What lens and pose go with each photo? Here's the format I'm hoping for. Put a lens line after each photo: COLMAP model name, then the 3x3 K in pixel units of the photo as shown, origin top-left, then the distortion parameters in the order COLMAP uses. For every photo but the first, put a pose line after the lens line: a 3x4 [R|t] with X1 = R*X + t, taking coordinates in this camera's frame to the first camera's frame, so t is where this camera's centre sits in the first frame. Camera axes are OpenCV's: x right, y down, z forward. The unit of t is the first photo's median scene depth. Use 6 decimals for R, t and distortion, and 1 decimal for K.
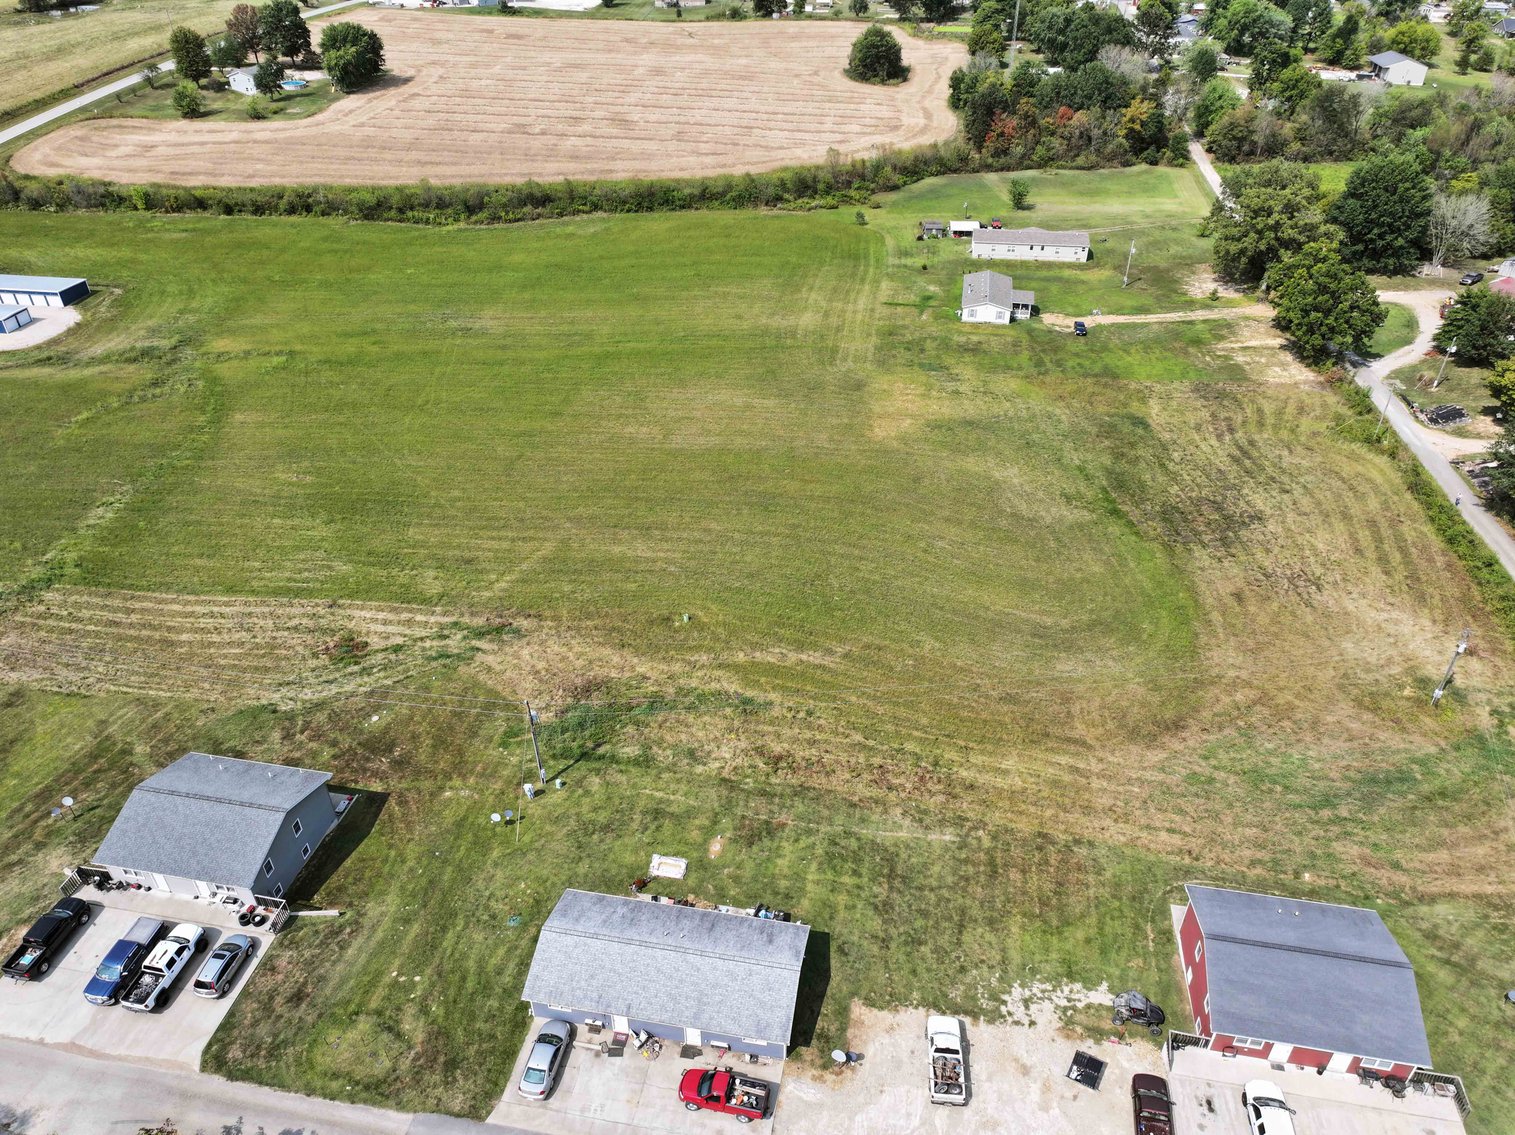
lens RADIAL K [[1060.3, 0, 766.2], [0, 1060.3, 565.7], [0, 0, 1]] dist [0.005848, 0.008015]
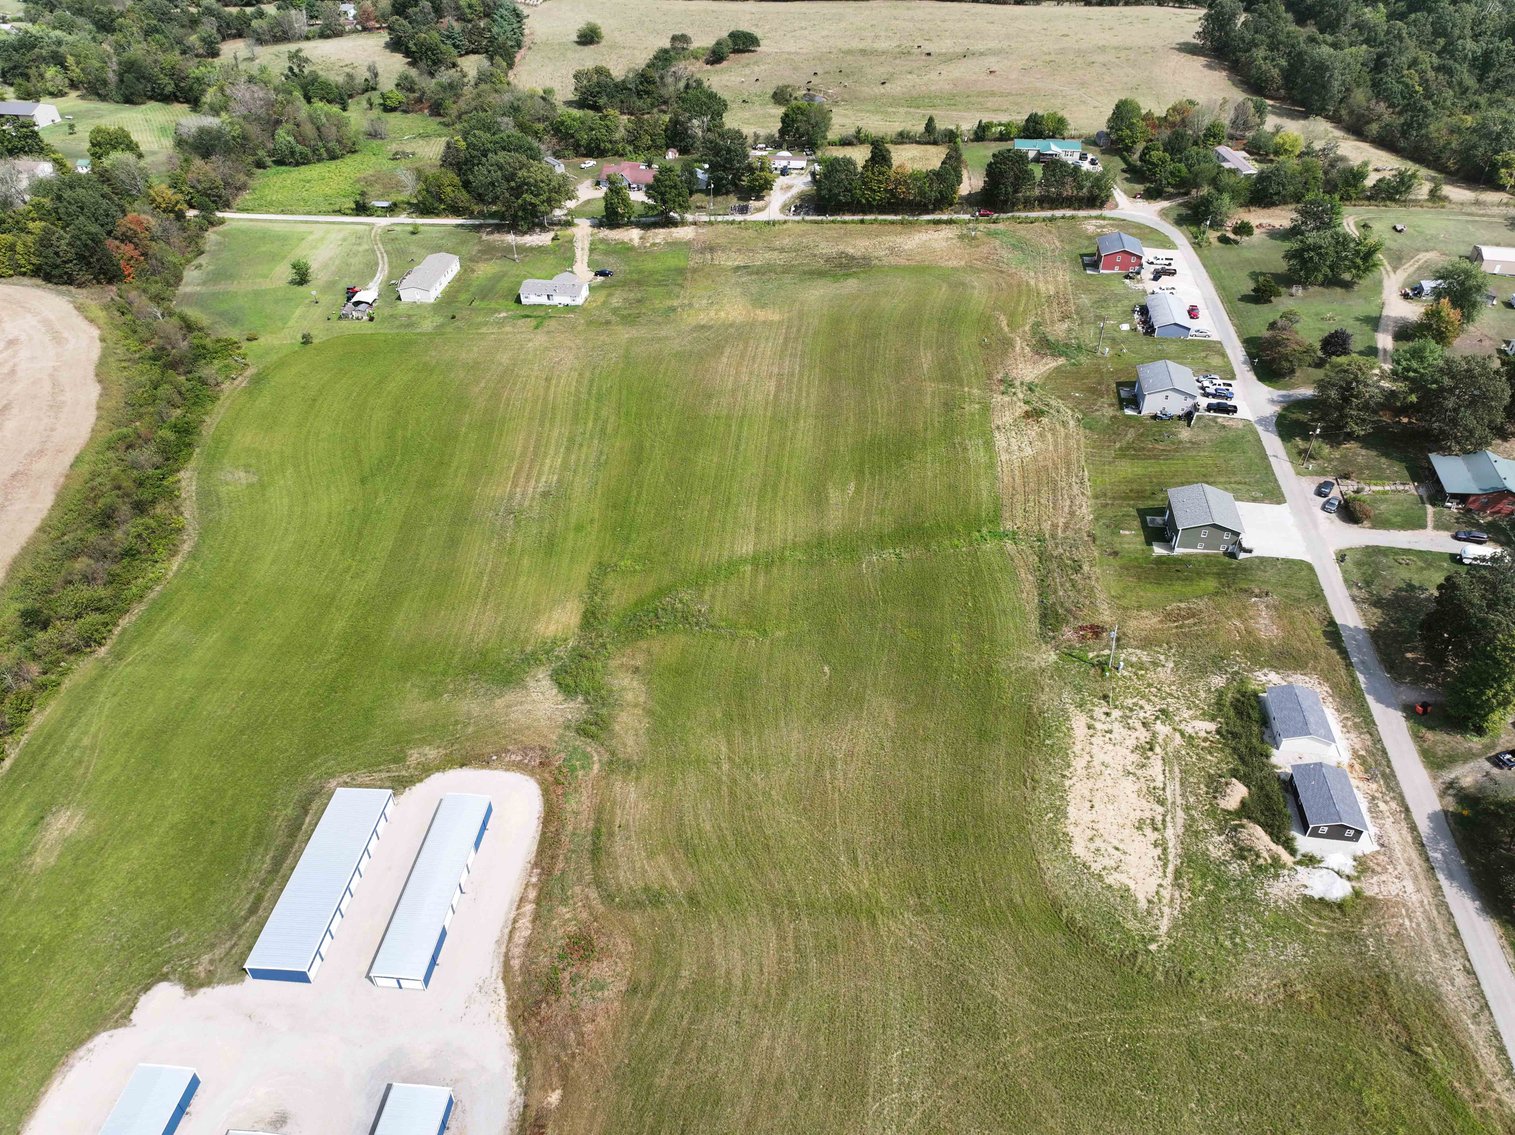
lens RADIAL K [[1062.1, 0, 765.0], [0, 1062.1, 564.9], [0, 0, 1]] dist [-0.006714, 0.021145]
pose [[-0.039252, -0.609370, 0.791914, -1.362767], [0.571082, 0.636654, 0.518205, -0.692773], [-0.819954, 0.472589, 0.323010, 0.538706]]
